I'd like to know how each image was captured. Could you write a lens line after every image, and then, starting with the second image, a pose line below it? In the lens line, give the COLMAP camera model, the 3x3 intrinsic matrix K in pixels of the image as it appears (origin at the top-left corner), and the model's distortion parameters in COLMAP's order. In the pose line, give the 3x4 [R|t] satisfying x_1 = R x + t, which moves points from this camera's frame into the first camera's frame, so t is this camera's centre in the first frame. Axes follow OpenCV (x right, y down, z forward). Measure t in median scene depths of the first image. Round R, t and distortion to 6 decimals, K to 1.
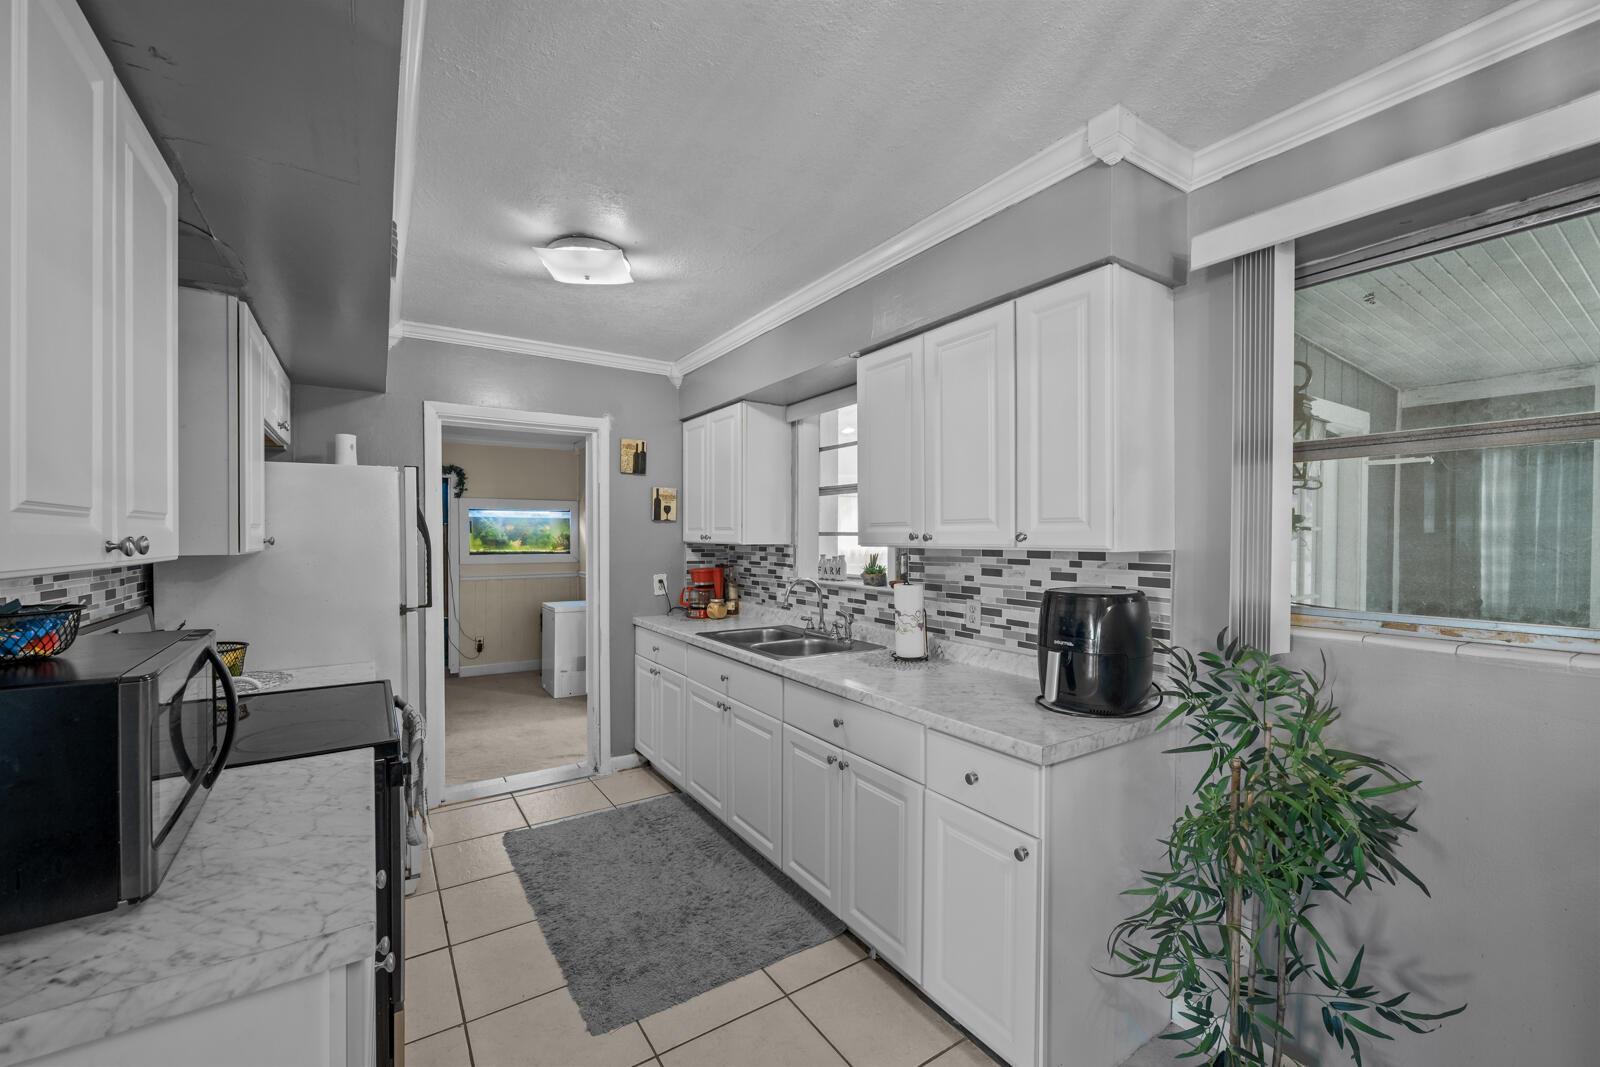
lens RADIAL K [[642.4, 0, 799.5], [0, 642.4, 539.2], [0, 0, 1]] dist [-0.002940, 0.000145]
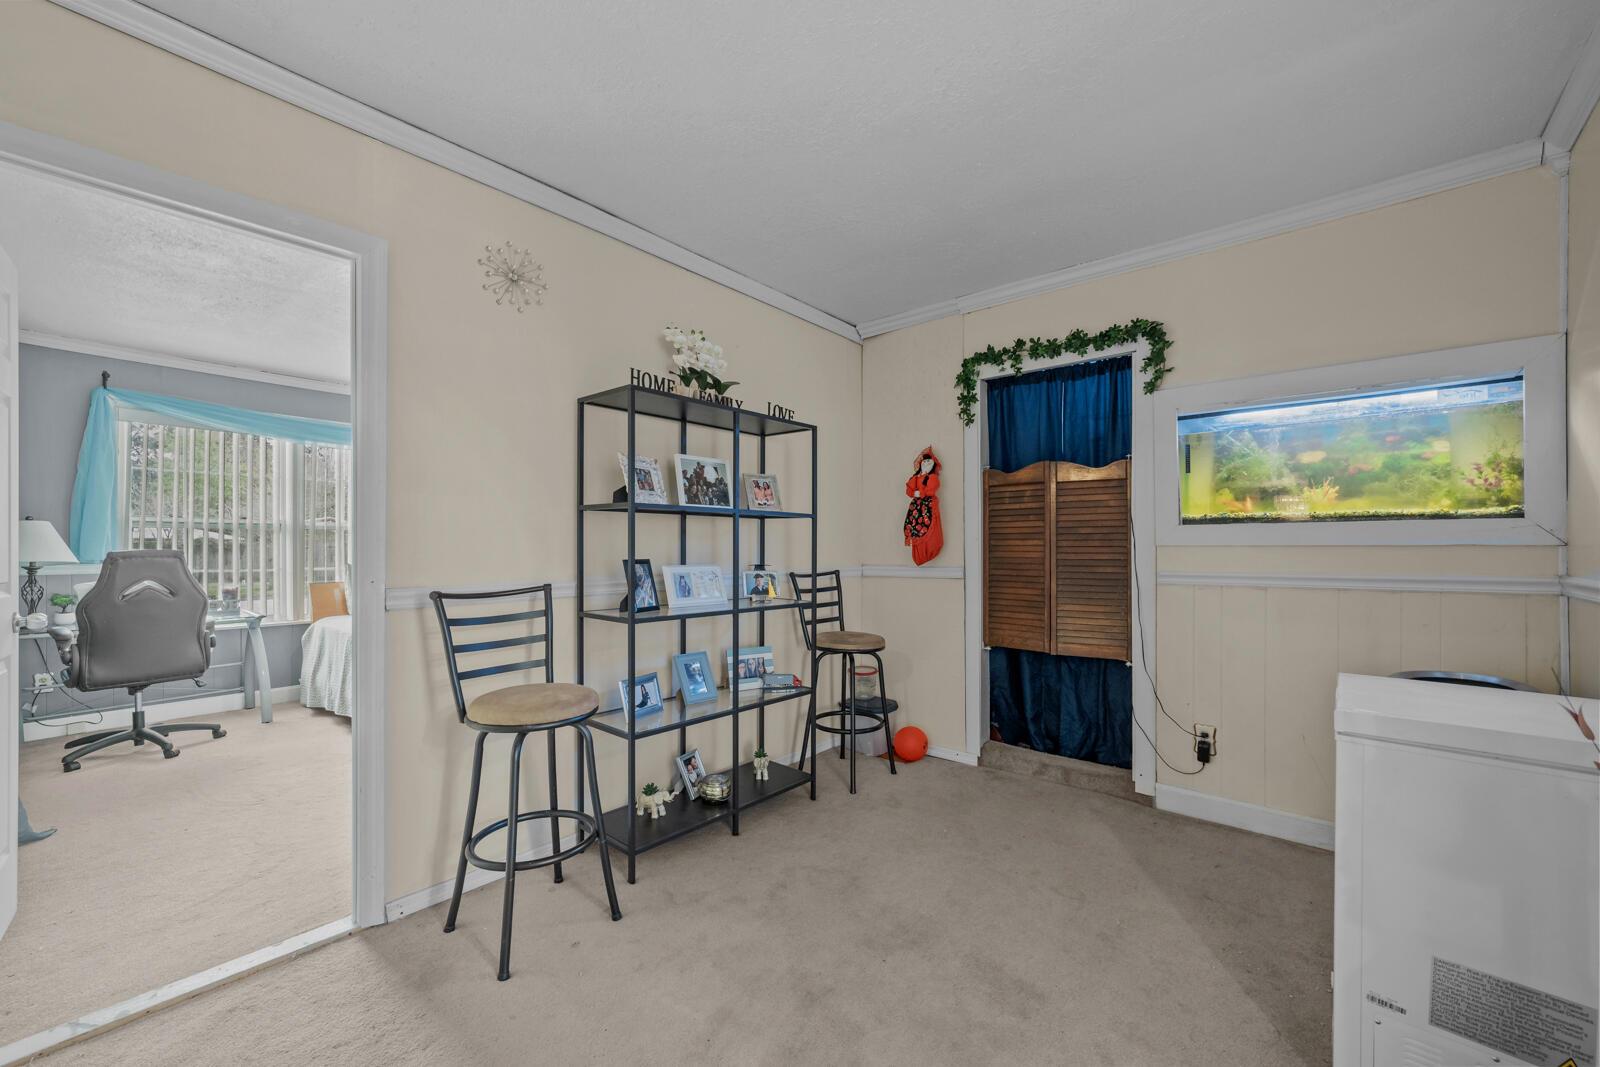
lens RADIAL K [[642.4, 0, 807.7], [0, 642.4, 542.5], [0, 0, 1]] dist [-0.002940, 0.000145]
pose [[0.280171, -0.010186, -0.959896, -0.354928], [-0.005403, 0.999911, -0.012187, 0.085913], [0.959935, 0.008601, 0.280091, 1.286300]]
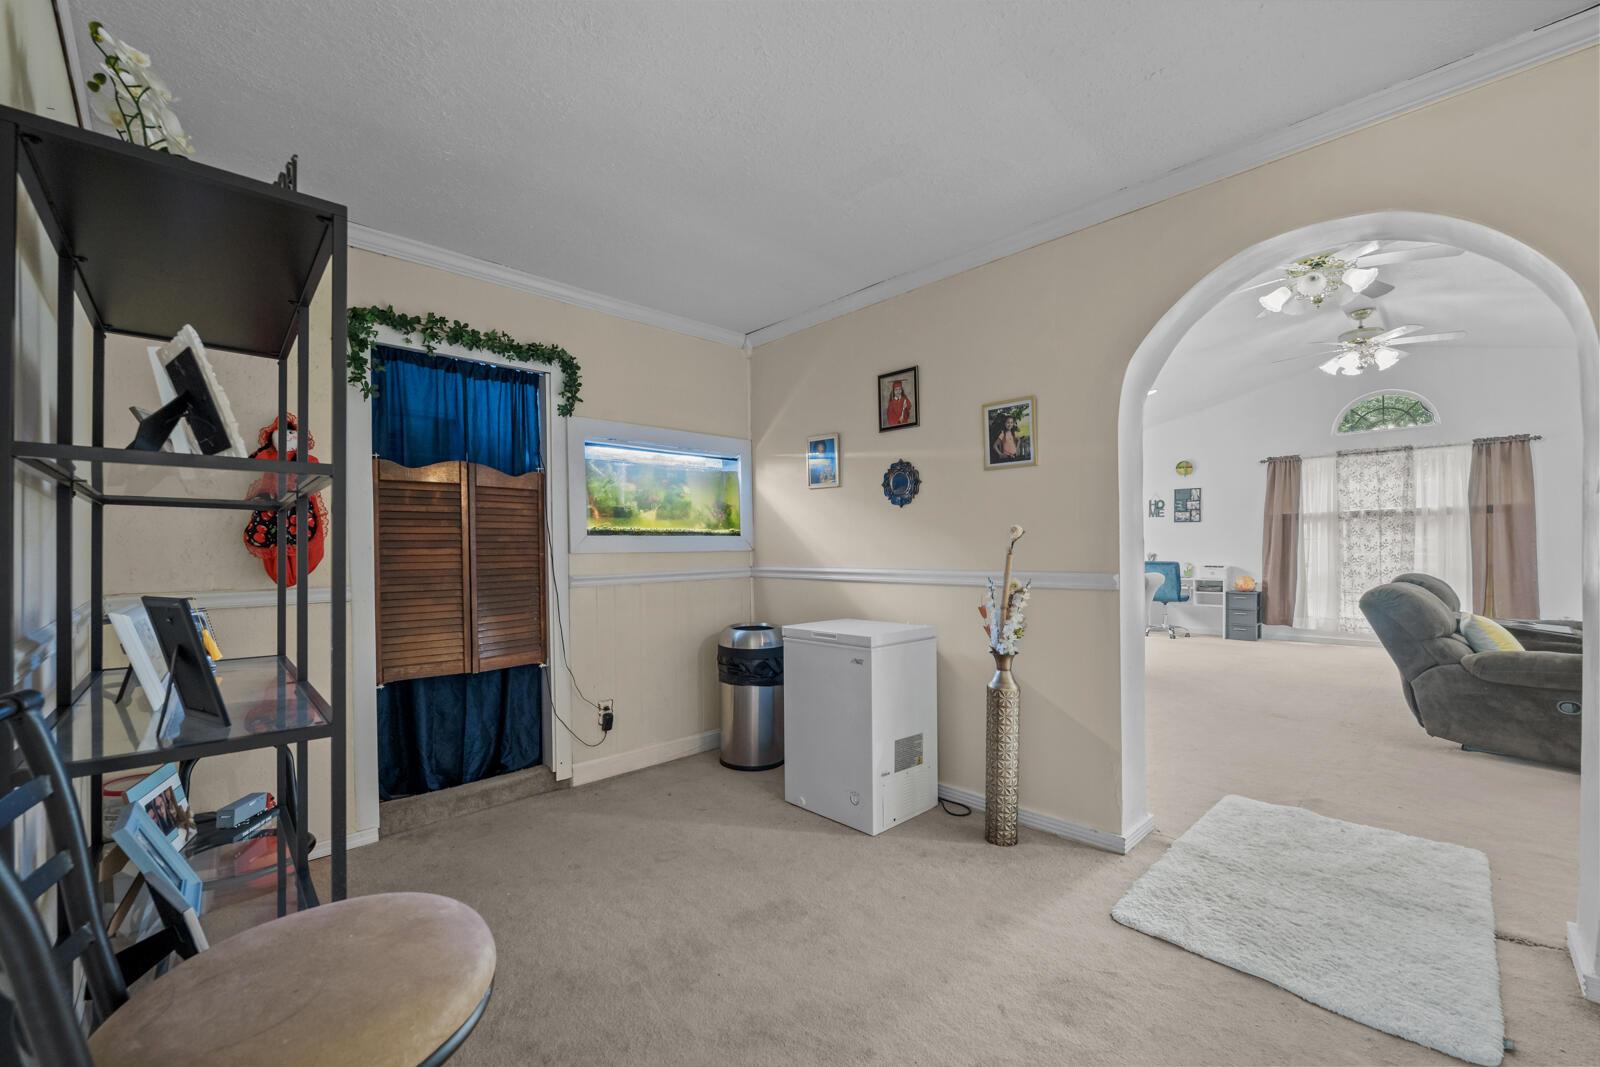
lens RADIAL K [[642.4, 0, 805.3], [0, 642.4, 546.3], [0, 0, 1]] dist [-0.002940, 0.000145]
pose [[0.981611, -0.014540, 0.190337, -0.880327], [0.016262, 0.999840, -0.007484, 0.079478], [-0.190198, 0.010442, 0.981690, 0.963461]]
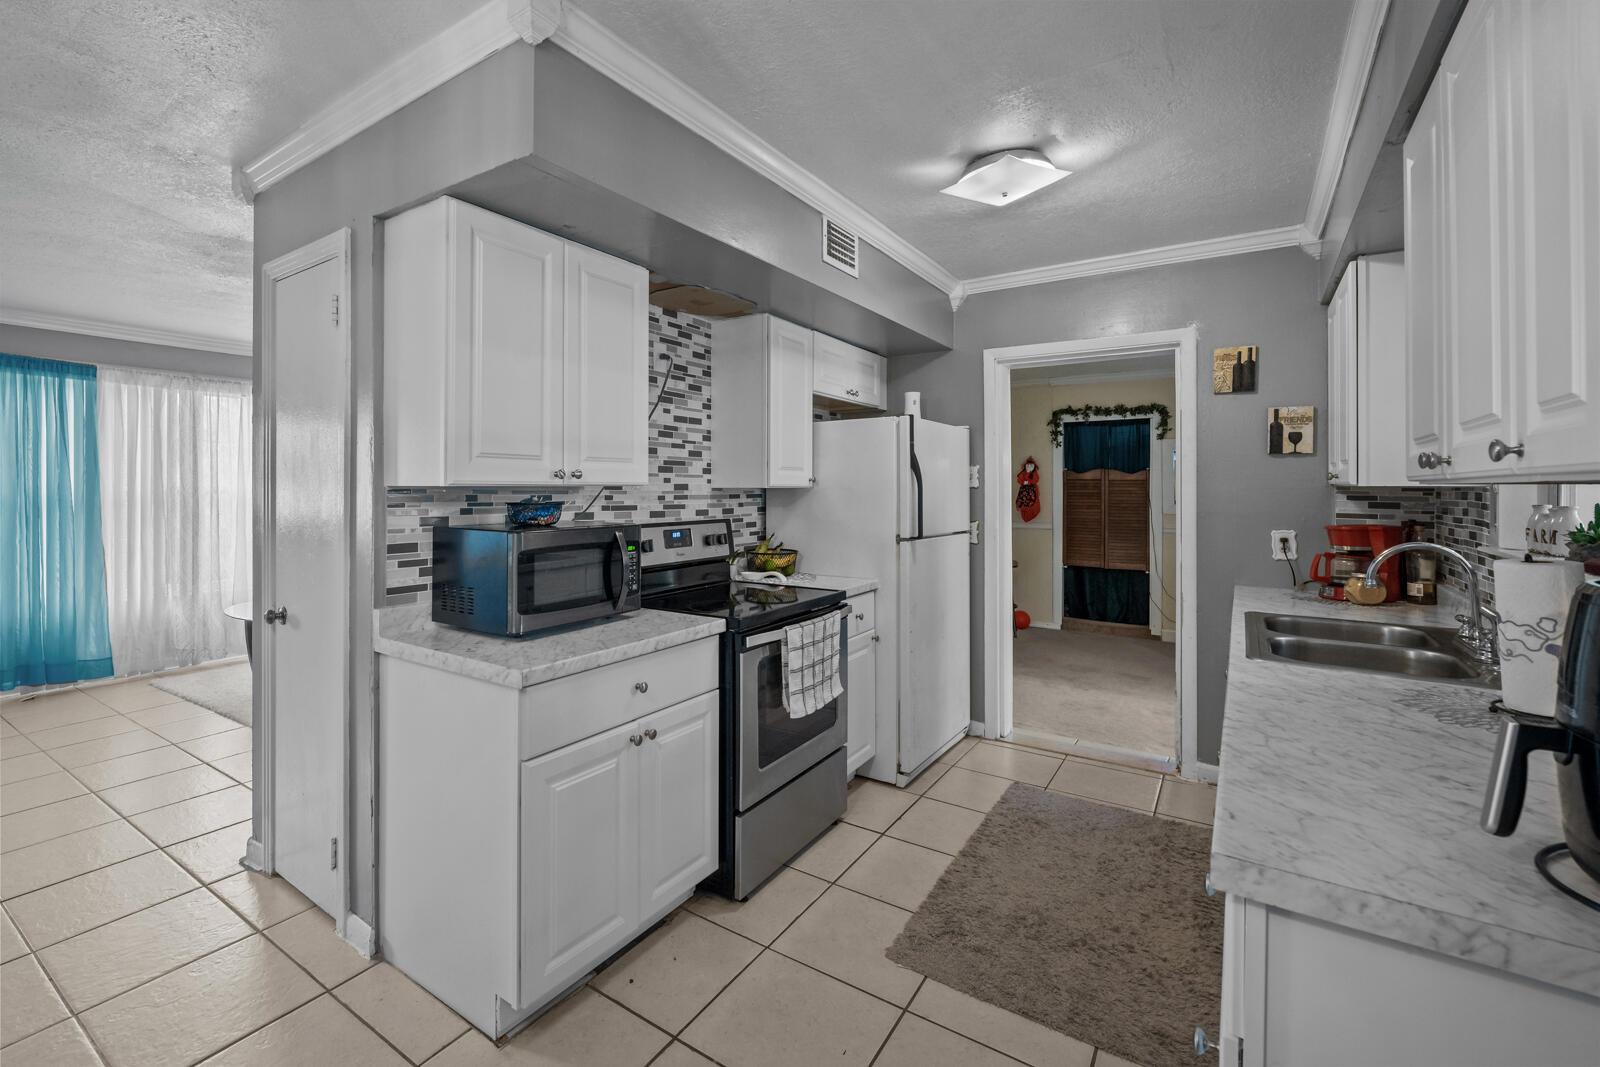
lens RADIAL K [[693.0, 0, 720.5], [0, 693.0, 483.2], [0, 0, 1]] dist [0.001212, -0.000020]
pose [[0.367601, -0.003494, -0.929977, 0.272938], [-0.005711, 0.999966, -0.006014, 0.011268], [0.929966, 0.007522, 0.367569, 0.150848]]
